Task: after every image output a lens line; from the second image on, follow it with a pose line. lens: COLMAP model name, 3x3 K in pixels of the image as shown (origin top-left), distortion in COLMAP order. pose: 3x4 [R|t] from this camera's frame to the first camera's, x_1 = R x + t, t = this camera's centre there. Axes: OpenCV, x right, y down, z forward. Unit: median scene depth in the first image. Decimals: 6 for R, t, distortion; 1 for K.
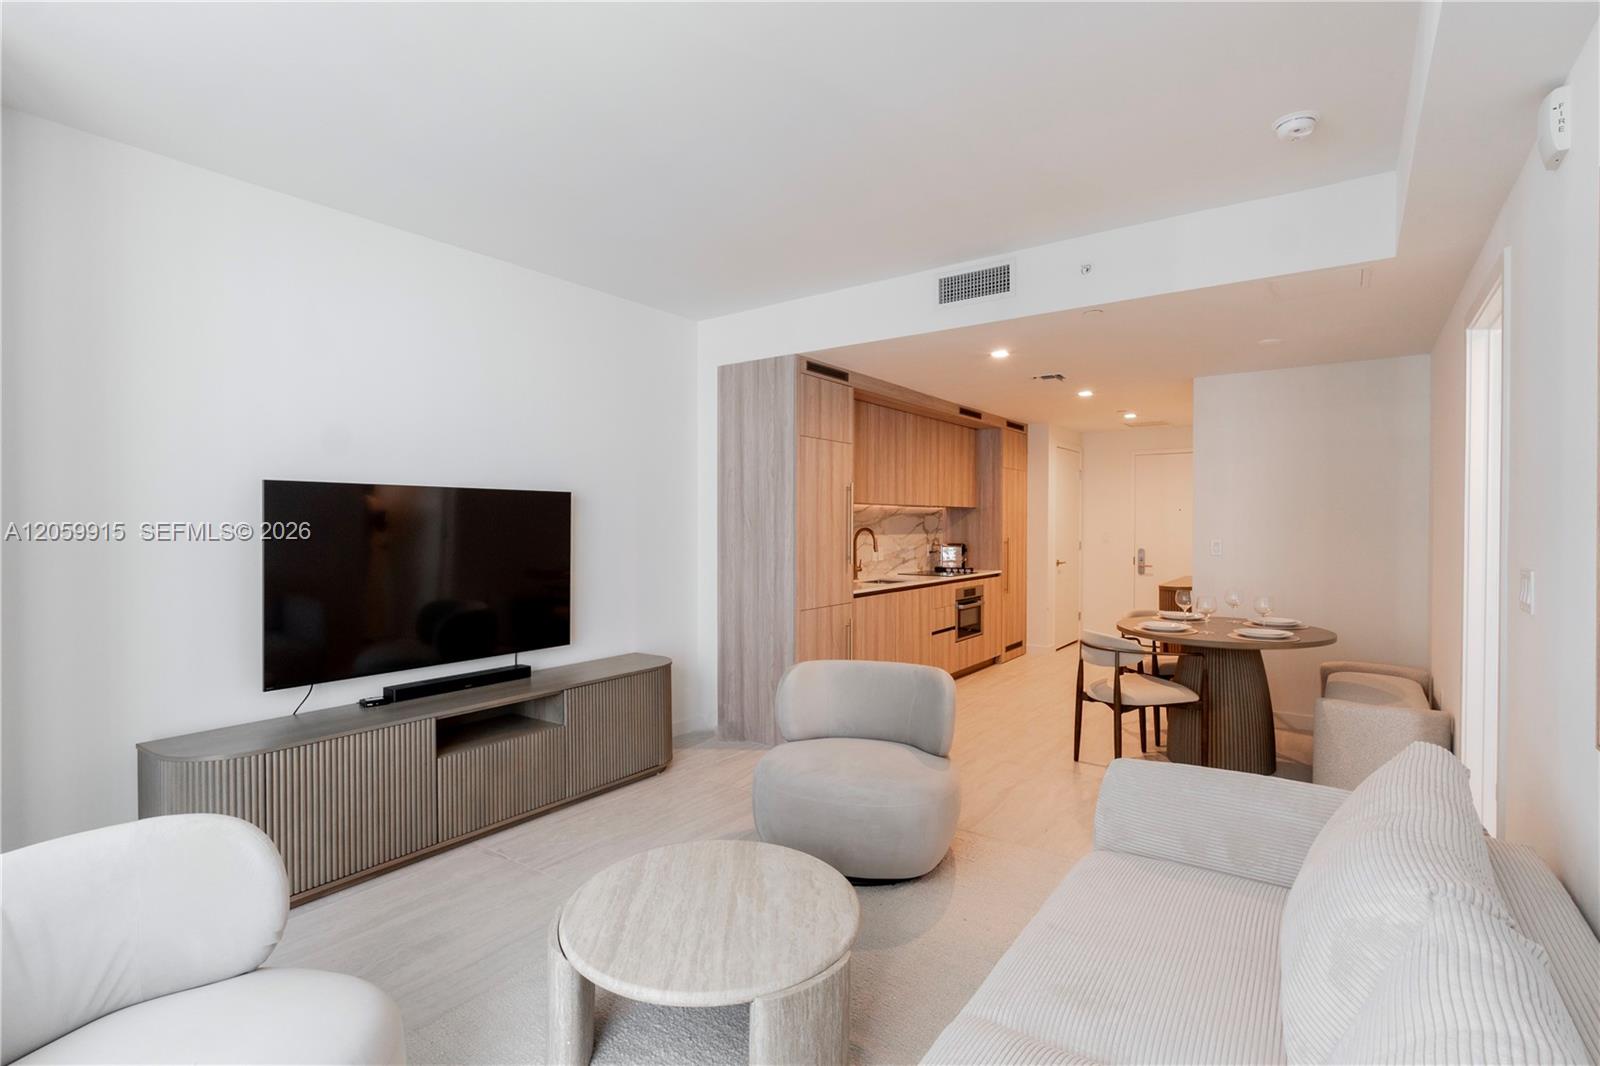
lens RADIAL K [[744.2, 0, 820.9], [0, 744.2, 532.6], [0, 0, 1]] dist [0.000179, 0.000037]
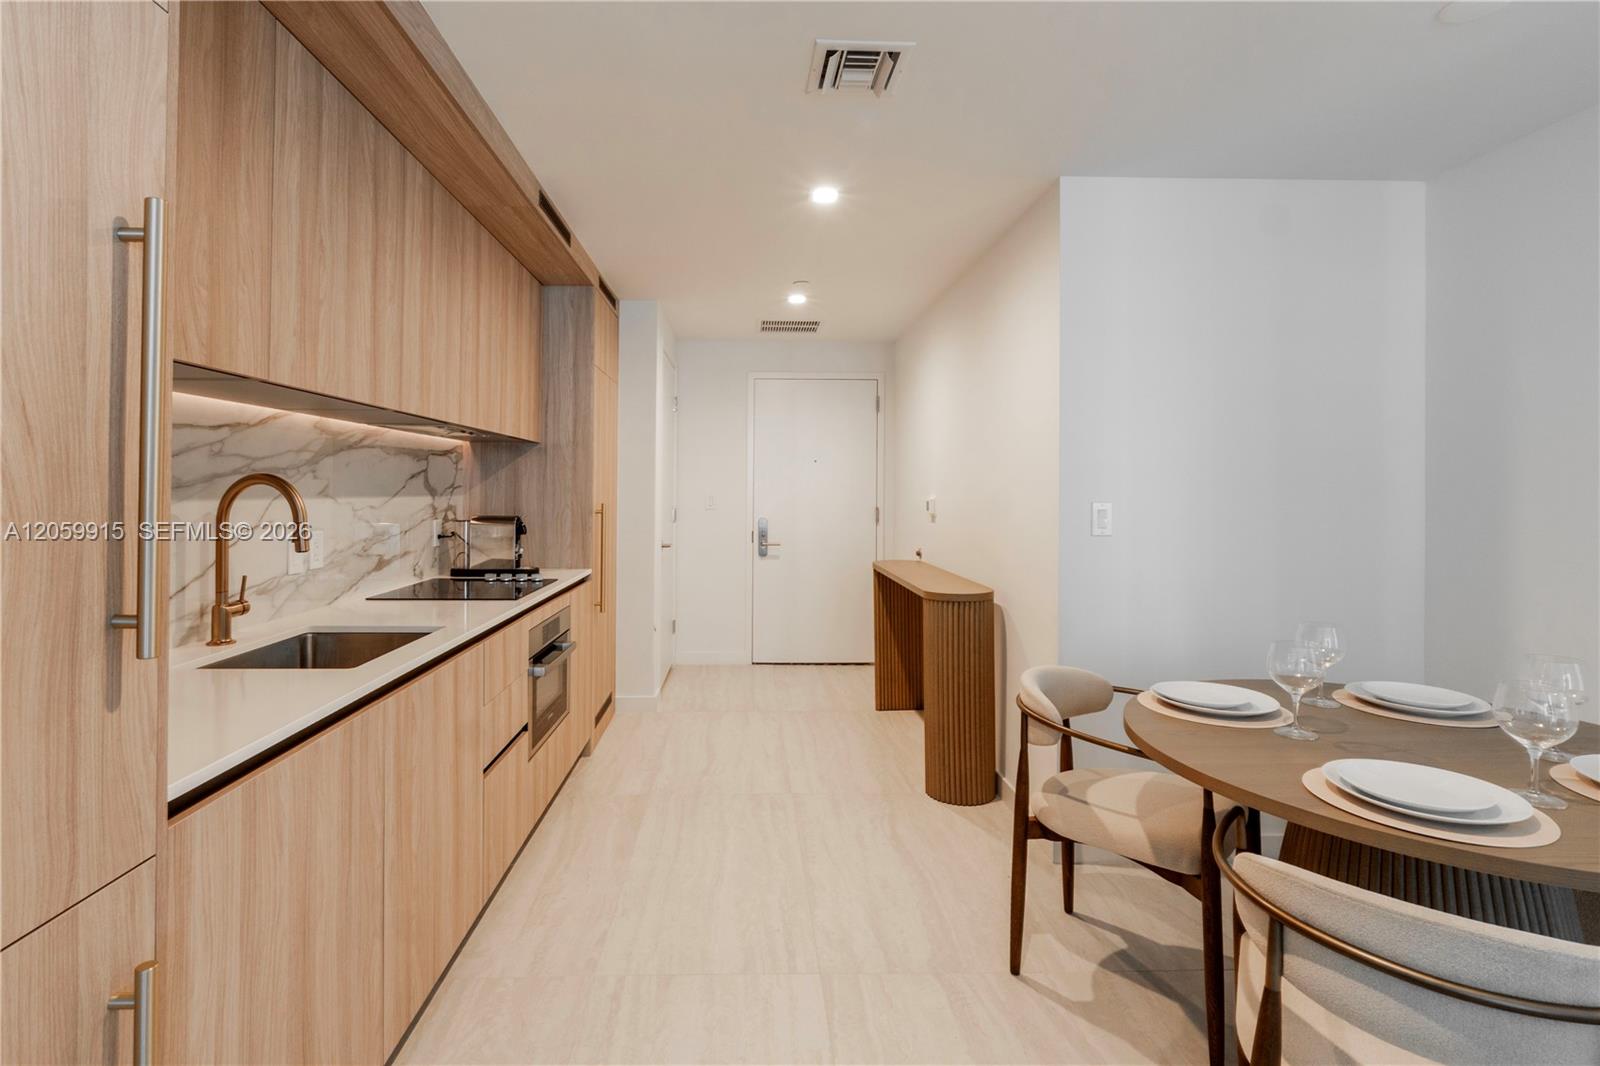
lens RADIAL K [[756.6, 0, 761.6], [0, 756.6, 486.4], [0, 0, 1]] dist [-0.003841, -0.000103]
pose [[0.811123, 0.006690, 0.584838, 0.039342], [0.002391, 0.999888, -0.014753, 0.003116], [-0.584871, 0.013365, 0.811016, 0.550155]]
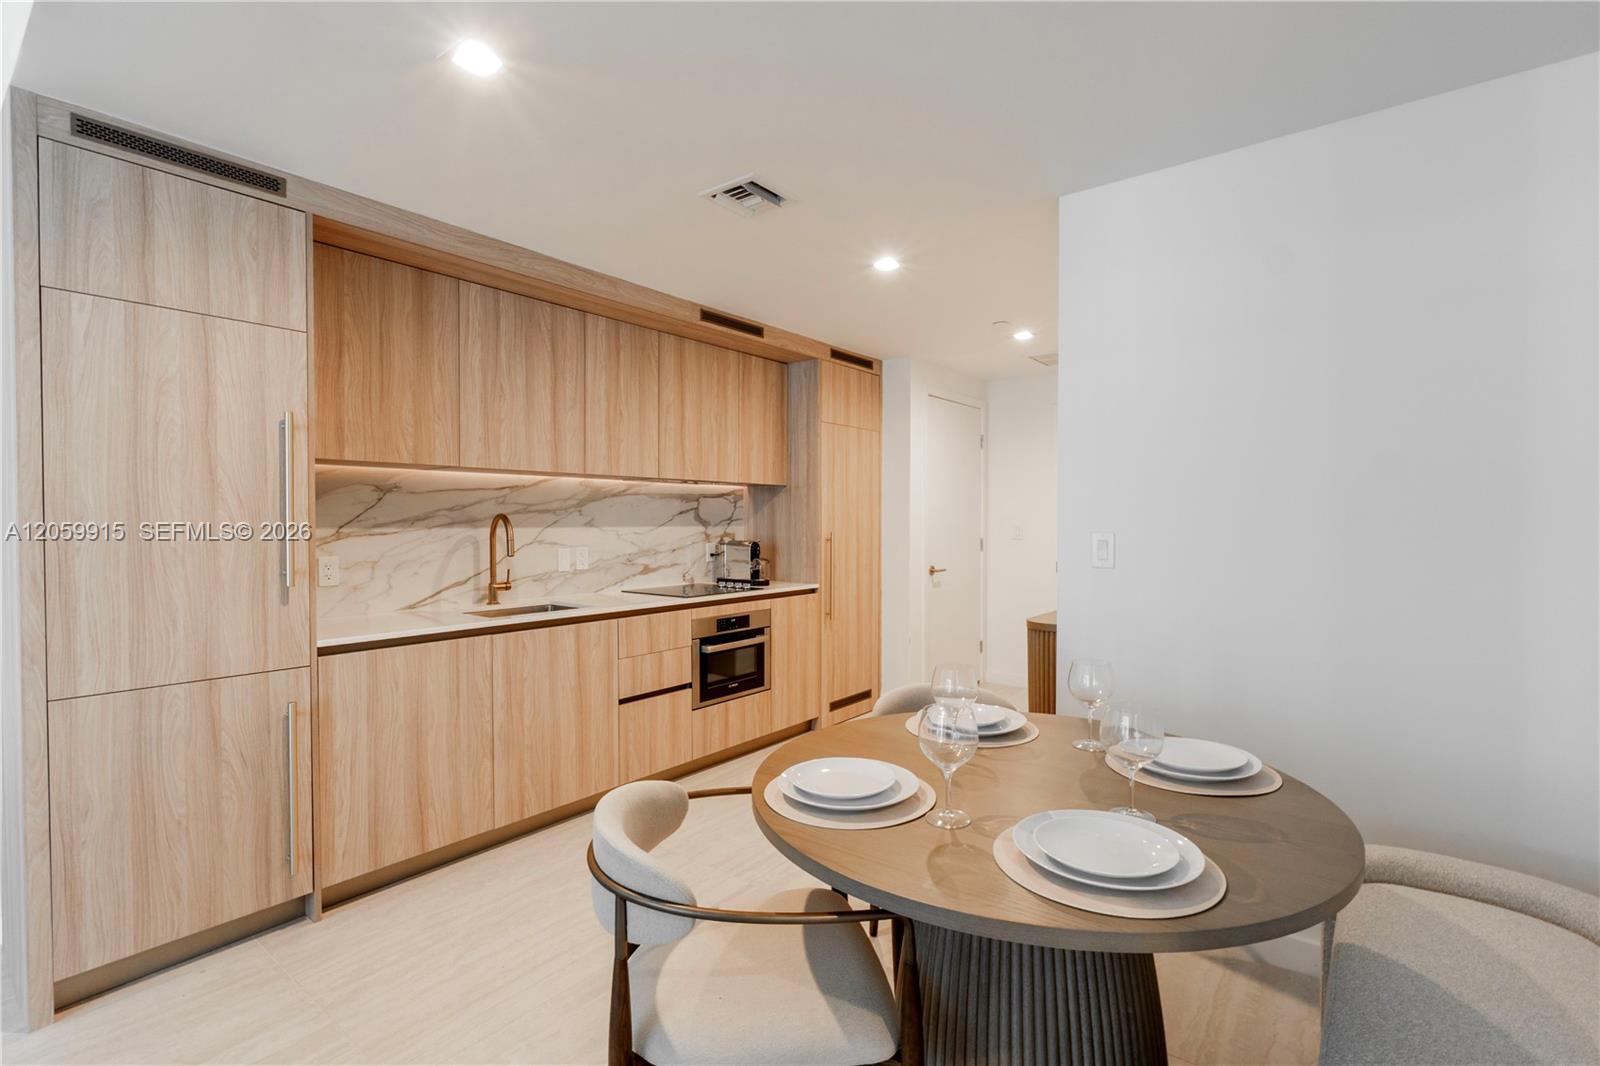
lens RADIAL K [[730.4, 0, 800.0], [0, 730.4, 533.0], [0, 0, 1]] dist [-0.001335, -0.000017]
pose [[0.998410, 0.000346, -0.056374, 0.277692], [-0.000039, 0.999985, 0.005457, 0.004239], [0.056375, -0.005446, 0.998395, 0.401951]]
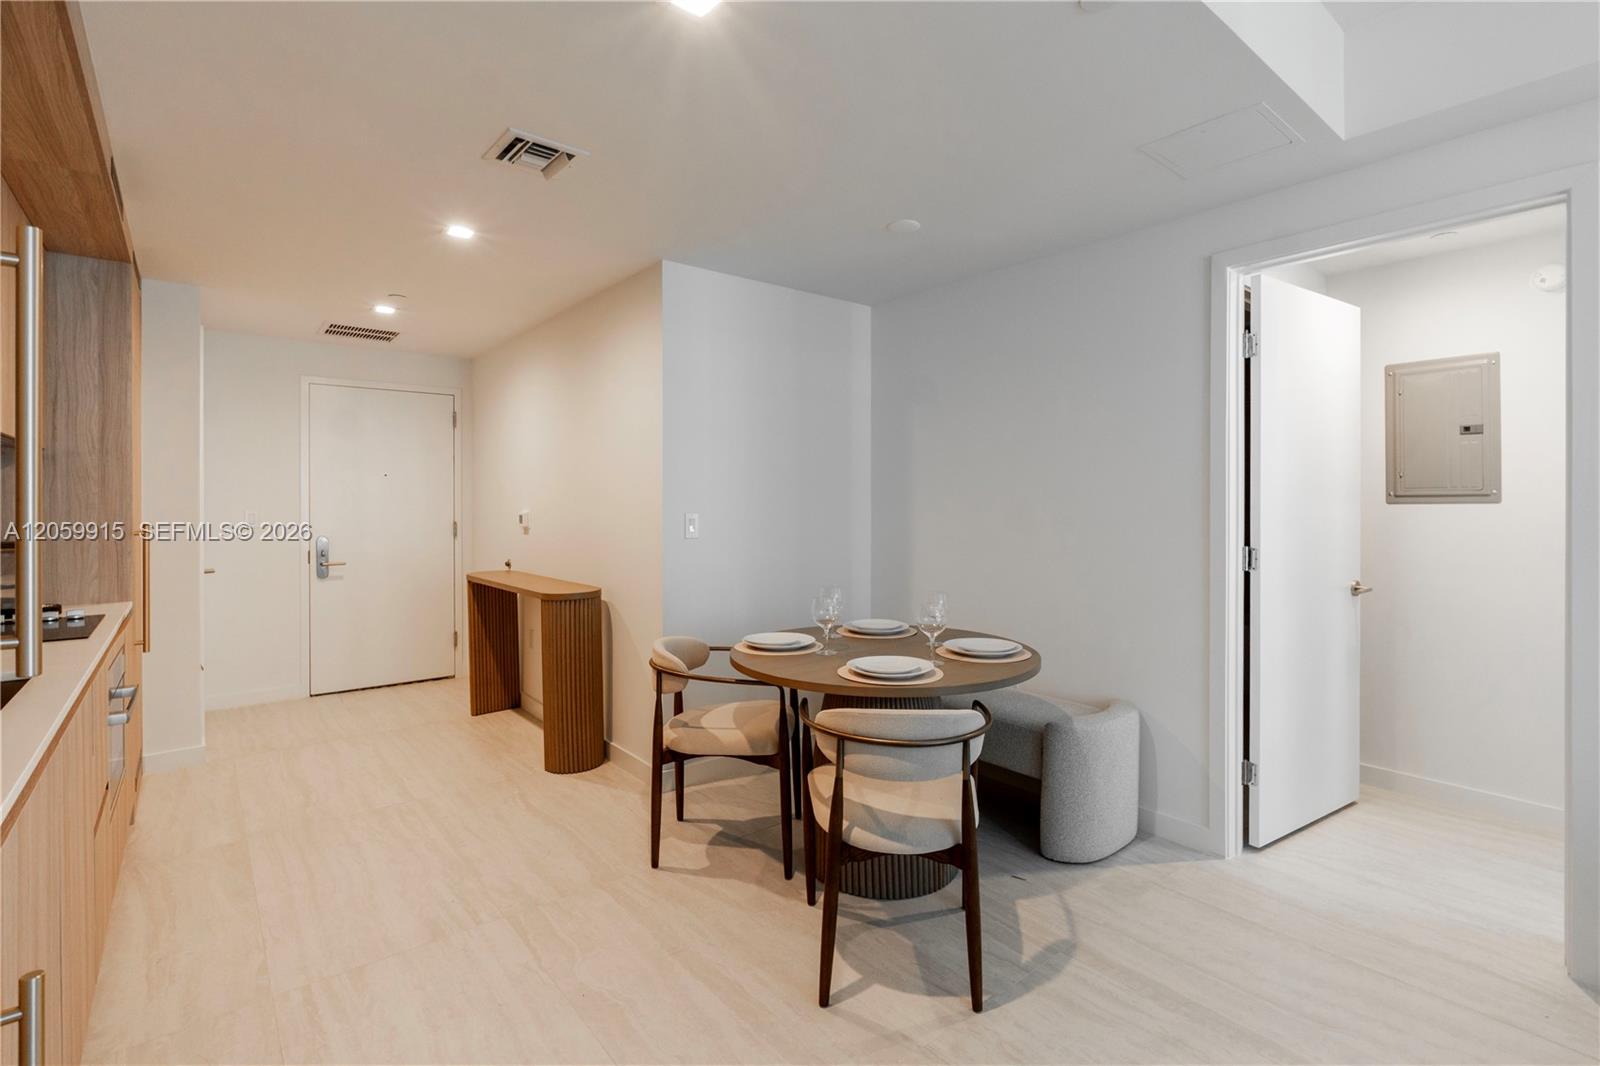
lens RADIAL K [[744.4, 0, 800.1], [0, 744.4, 505.2], [0, 0, 1]] dist [-0.000175, 0.000082]
pose [[0.281256, -0.001649, 0.959631, -0.058038], [0.013120, 0.999912, -0.002127, 0.002450], [-0.959543, 0.013189, 0.281252, 0.549884]]
